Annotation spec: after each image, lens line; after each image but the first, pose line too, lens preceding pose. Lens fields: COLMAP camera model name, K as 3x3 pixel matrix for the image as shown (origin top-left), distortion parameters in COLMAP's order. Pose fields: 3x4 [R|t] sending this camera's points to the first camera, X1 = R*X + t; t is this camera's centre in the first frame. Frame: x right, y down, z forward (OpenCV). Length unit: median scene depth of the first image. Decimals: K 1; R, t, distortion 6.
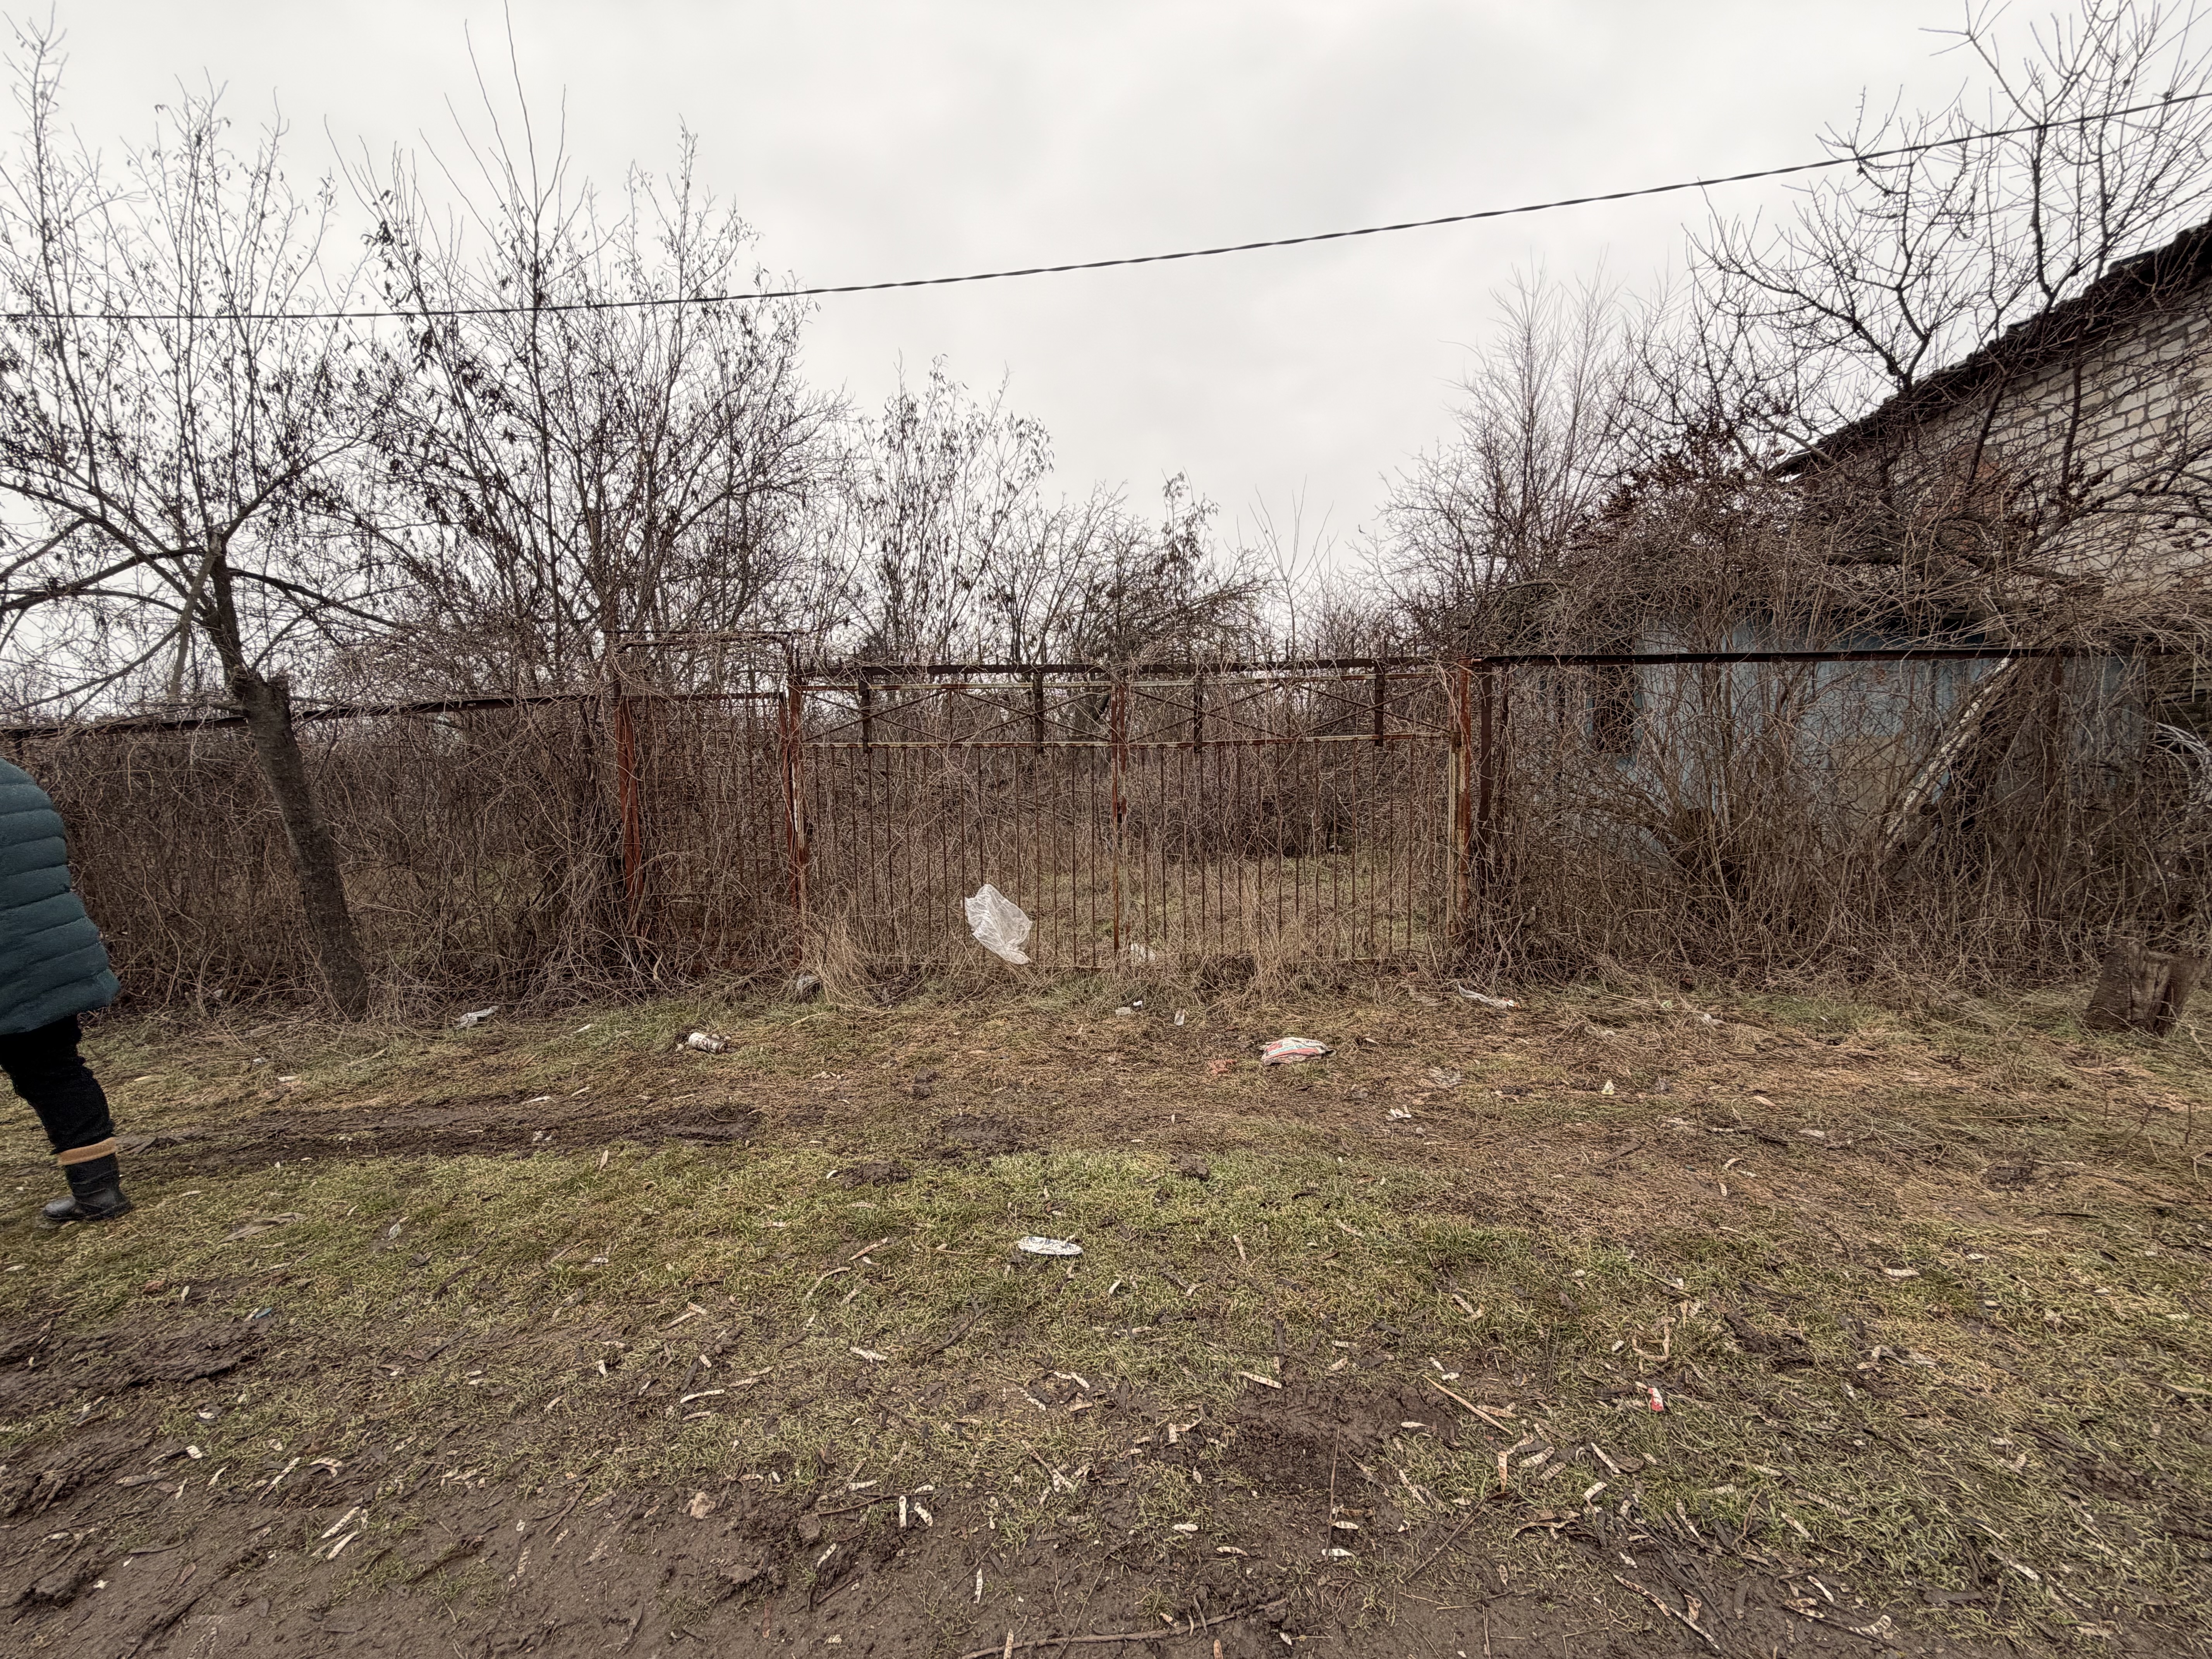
lens RADIAL K [[879.2, 0, 1099.6], [0, 879.2, 821.4], [0, 0, 1]] dist [0.000900, -0.000446]
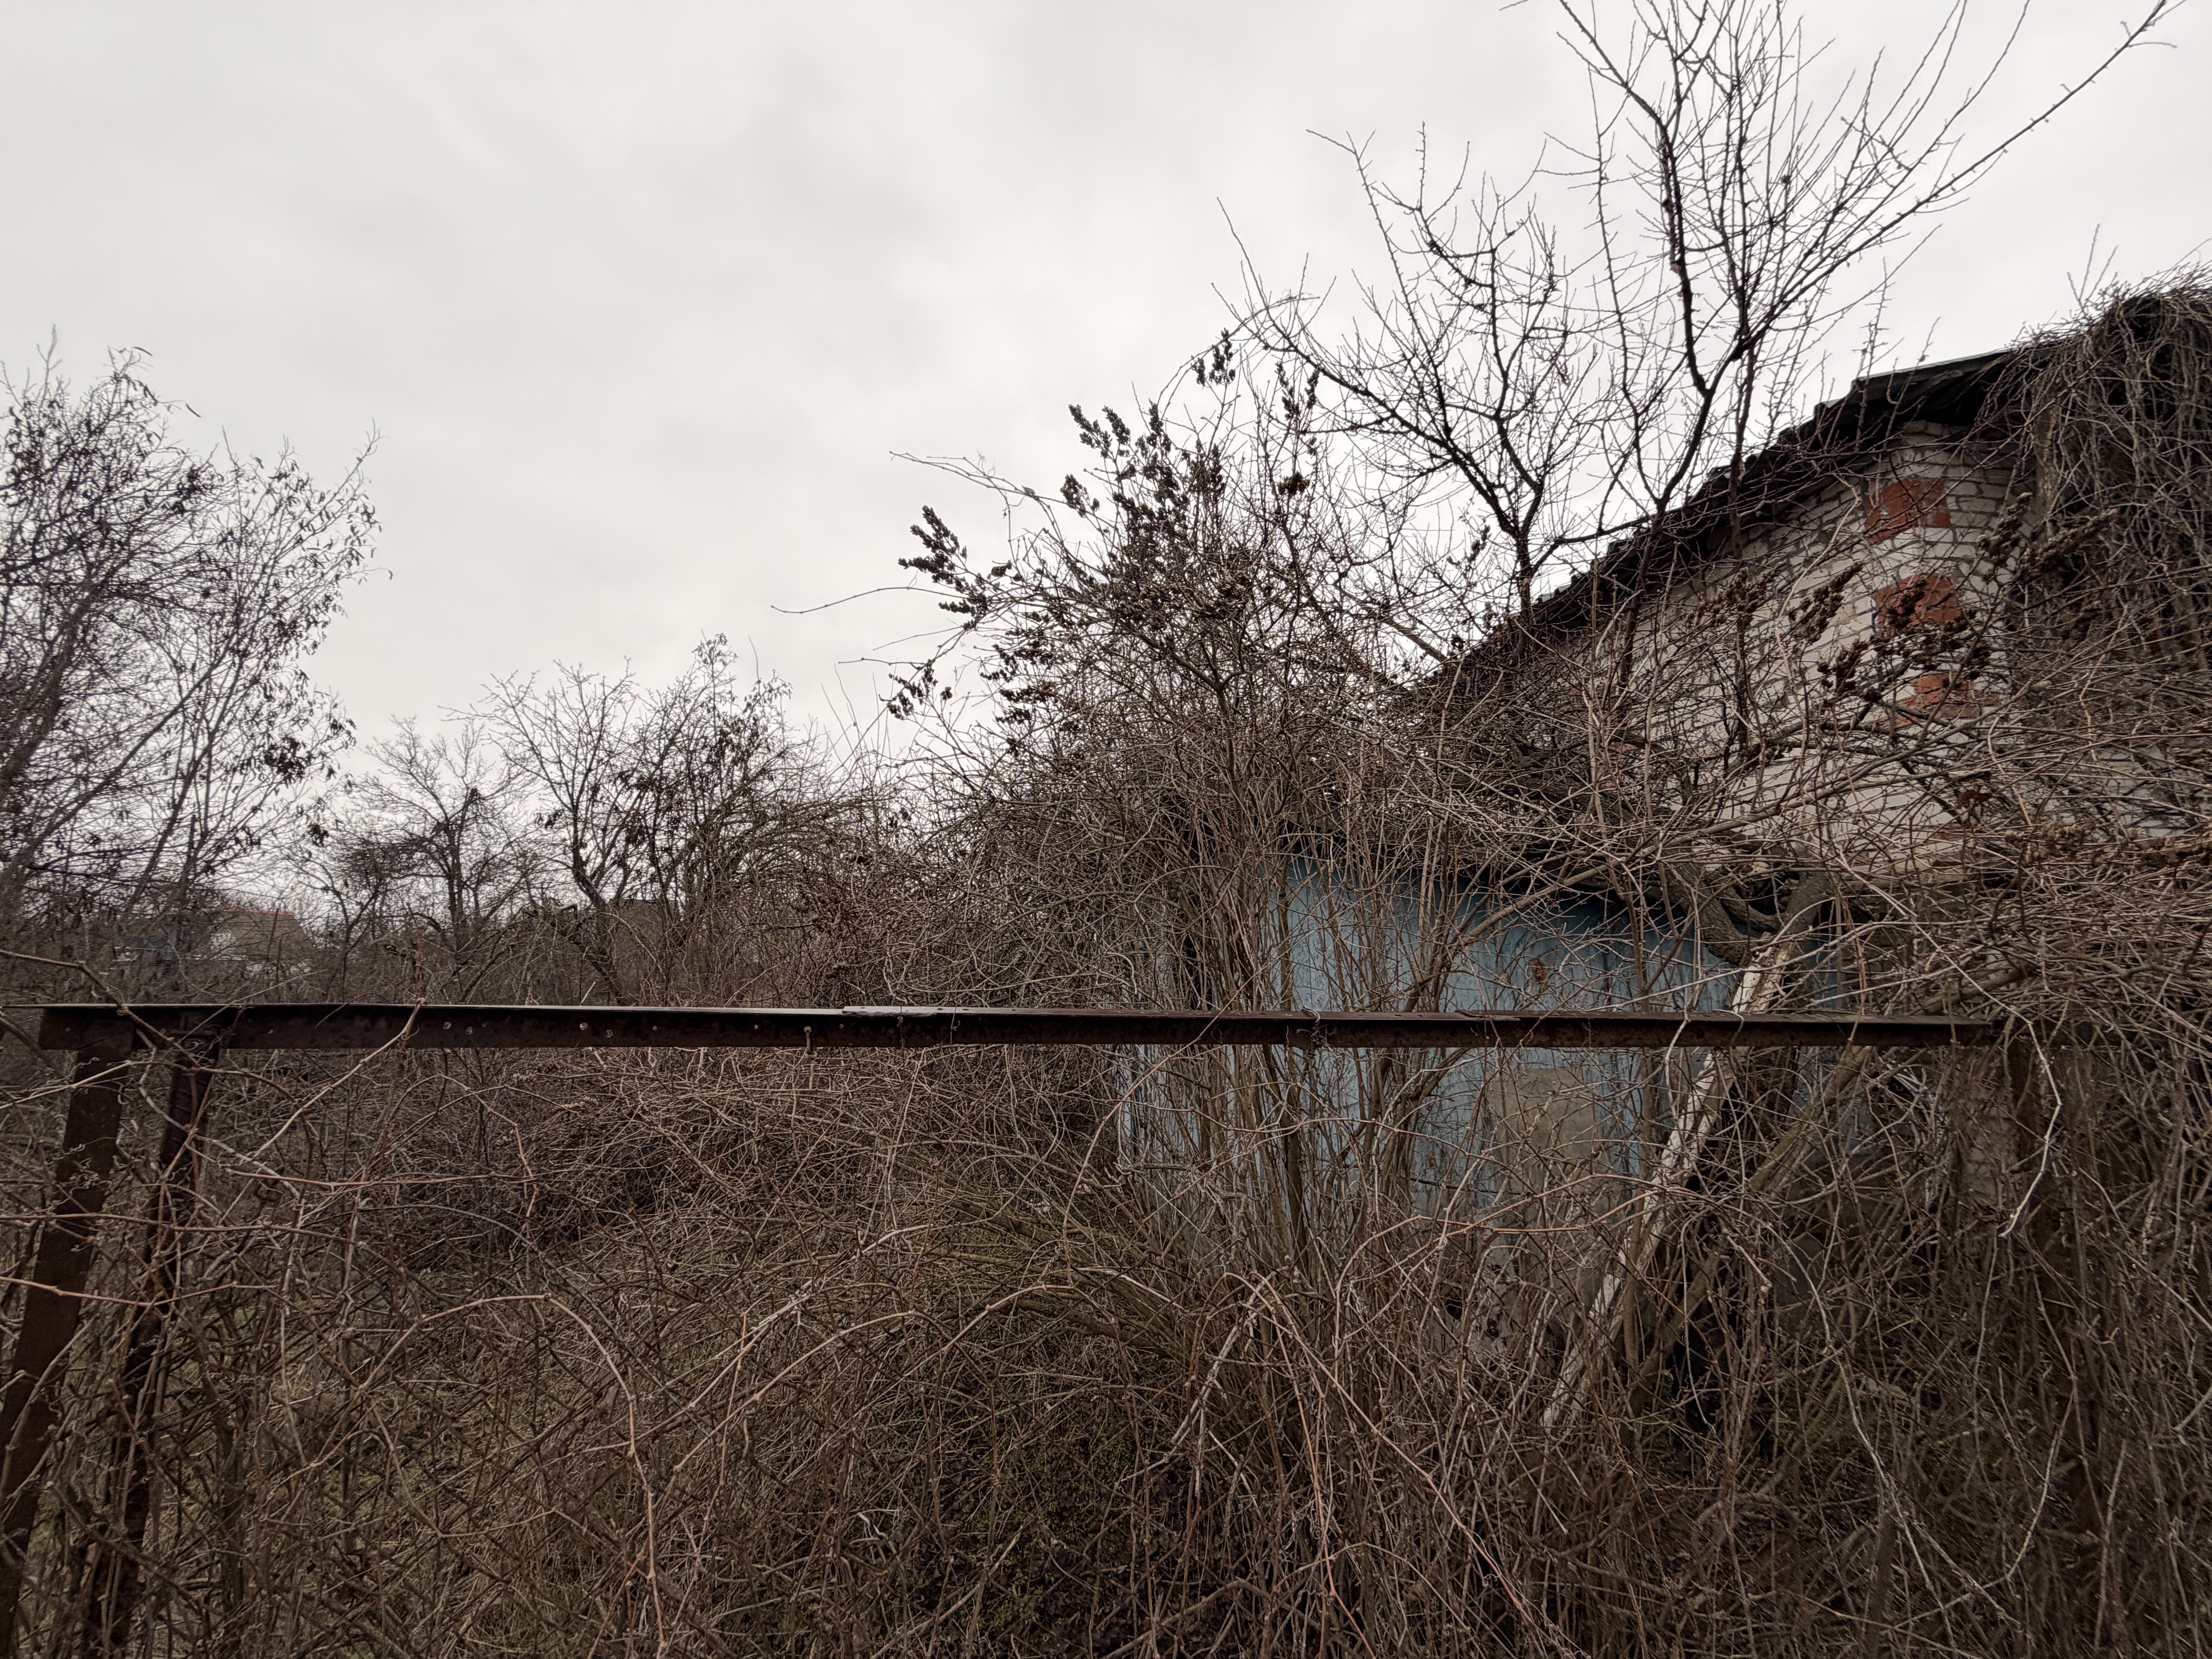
lens RADIAL K [[880.7, 0, 1098.5], [0, 880.7, 820.8], [0, 0, 1]] dist [0.002962, -0.000577]
pose [[0.957831, 0.071343, 0.278335, 0.557319], [-0.002570, 0.970773, -0.239985, -0.164680], [-0.287322, 0.229149, 0.930020, 0.659587]]
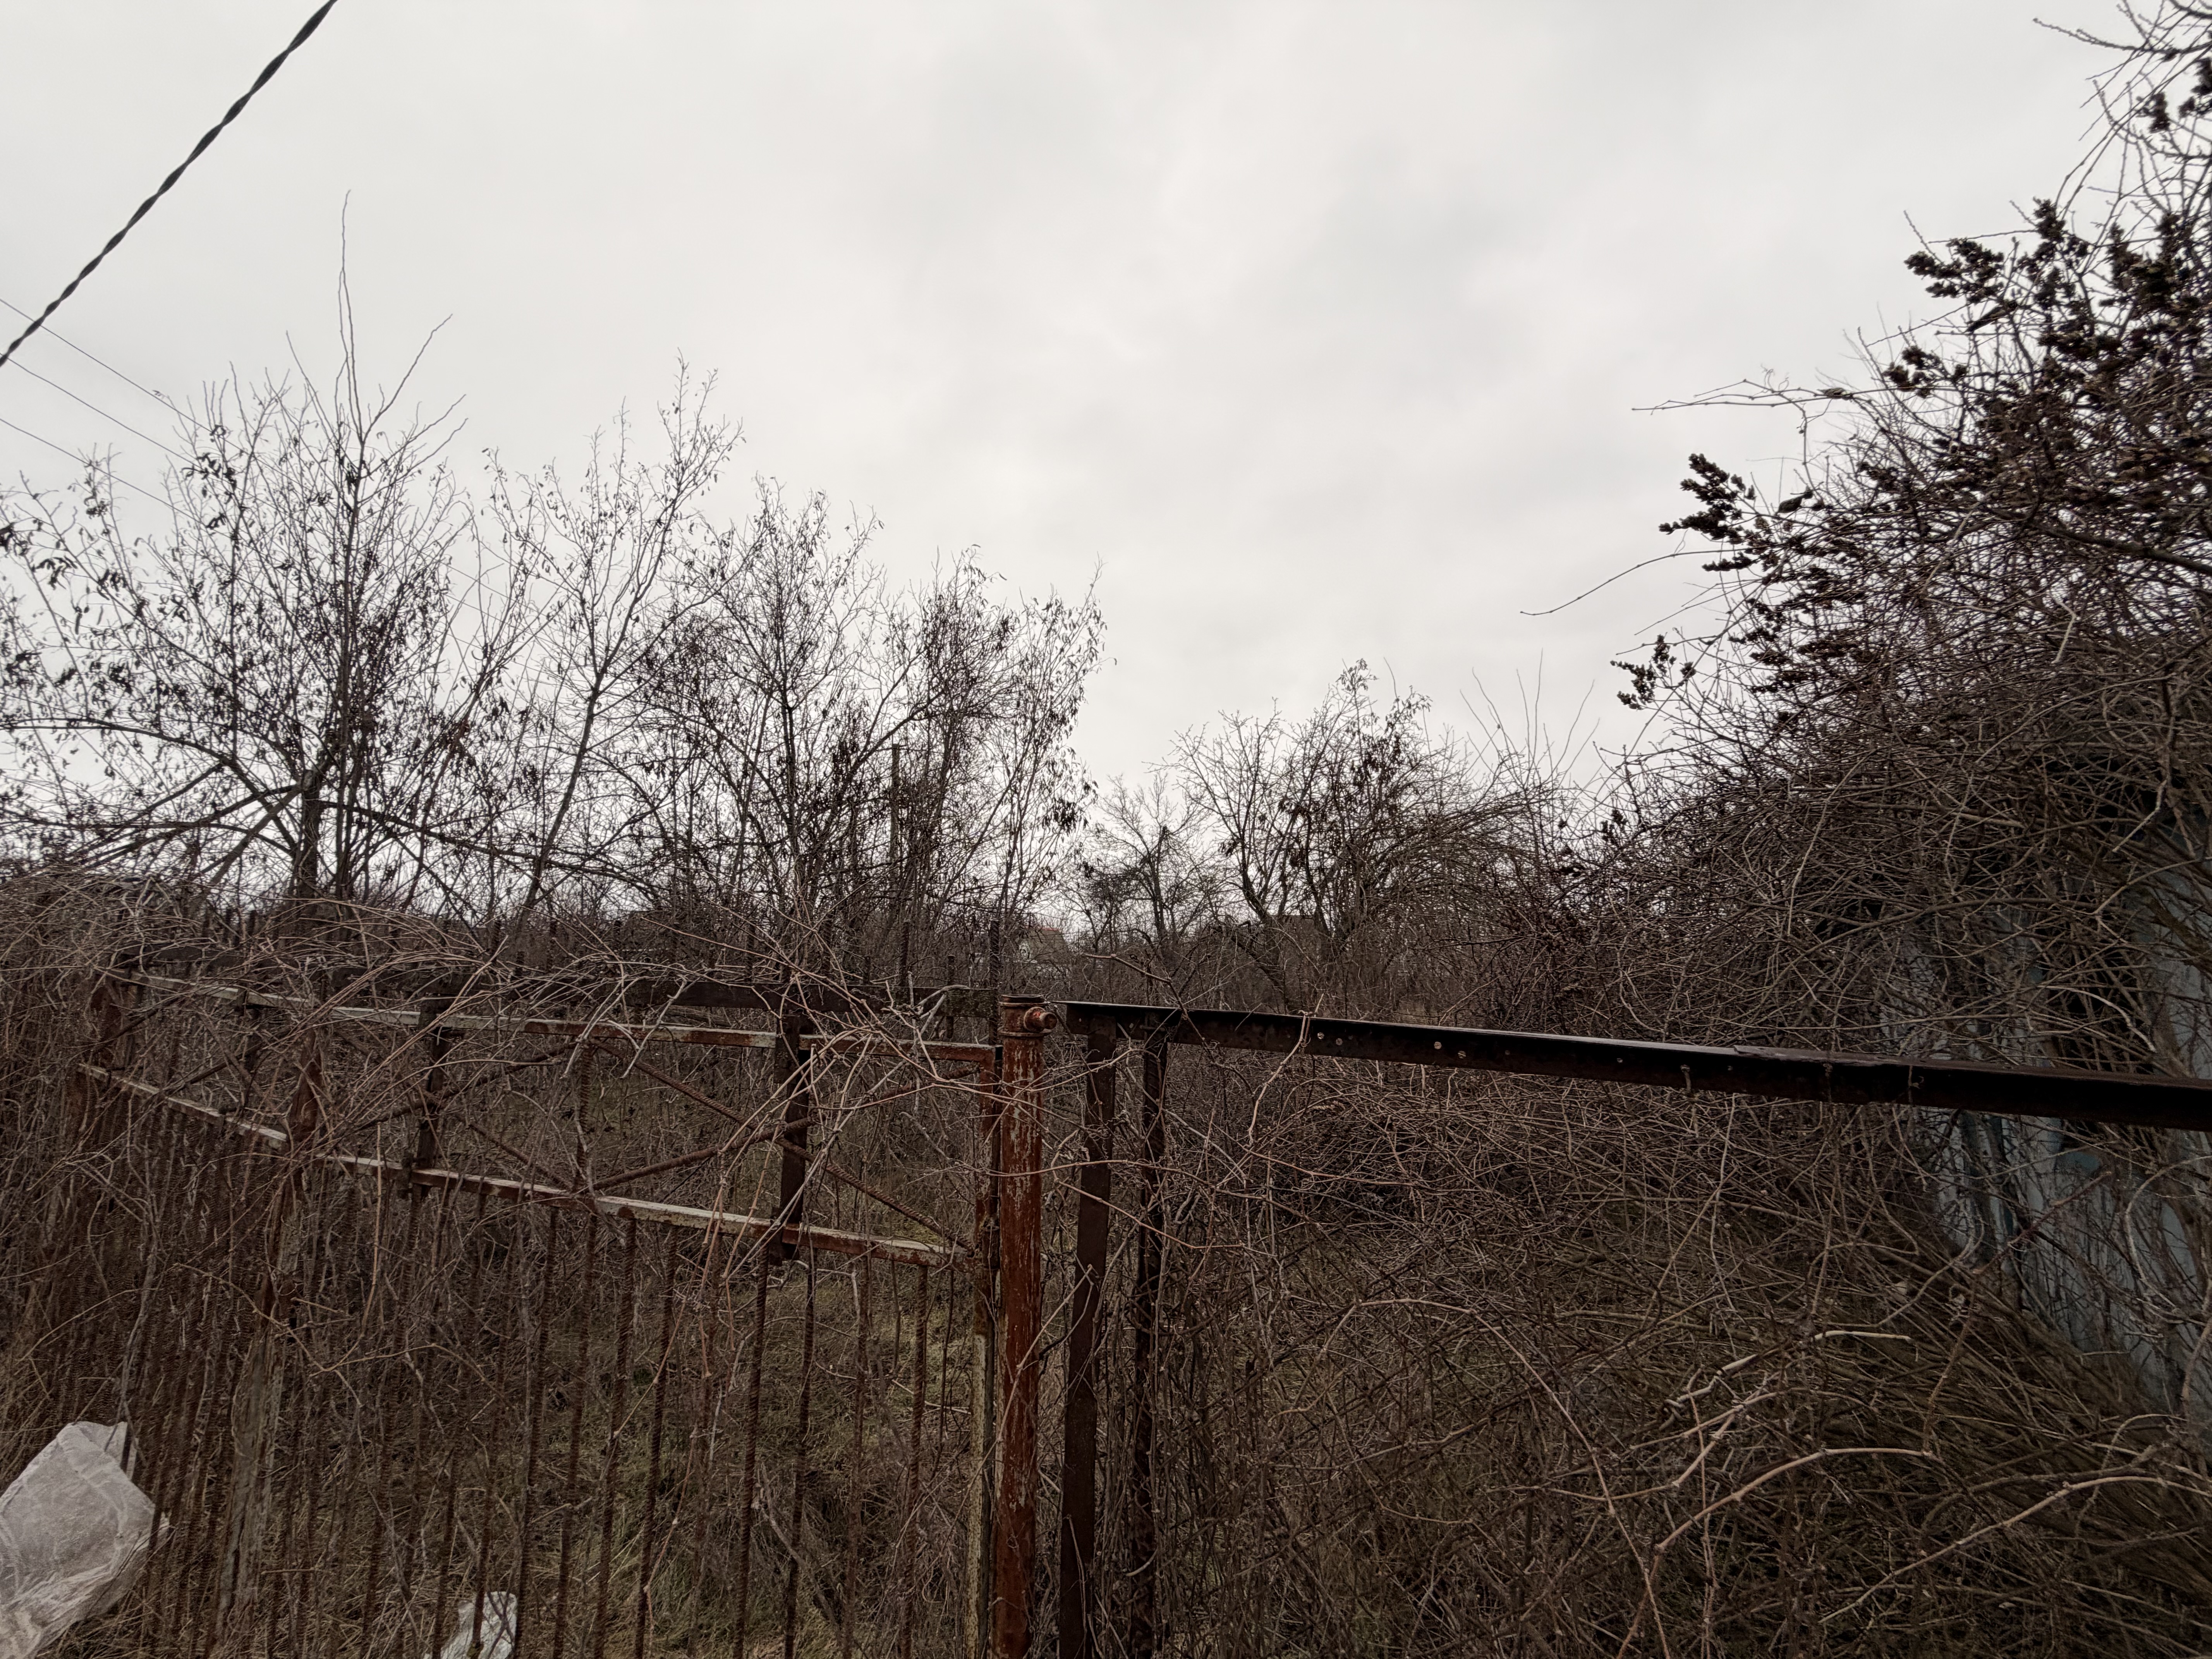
lens RADIAL K [[880.7, 0, 1098.5], [0, 880.7, 820.8], [0, 0, 1]] dist [0.002962, -0.000577]
pose [[0.918053, -0.013368, -0.396233, 0.512243], [-0.082500, 0.971112, -0.223911, -0.165691], [0.387780, 0.238251, 0.890429, 0.661567]]
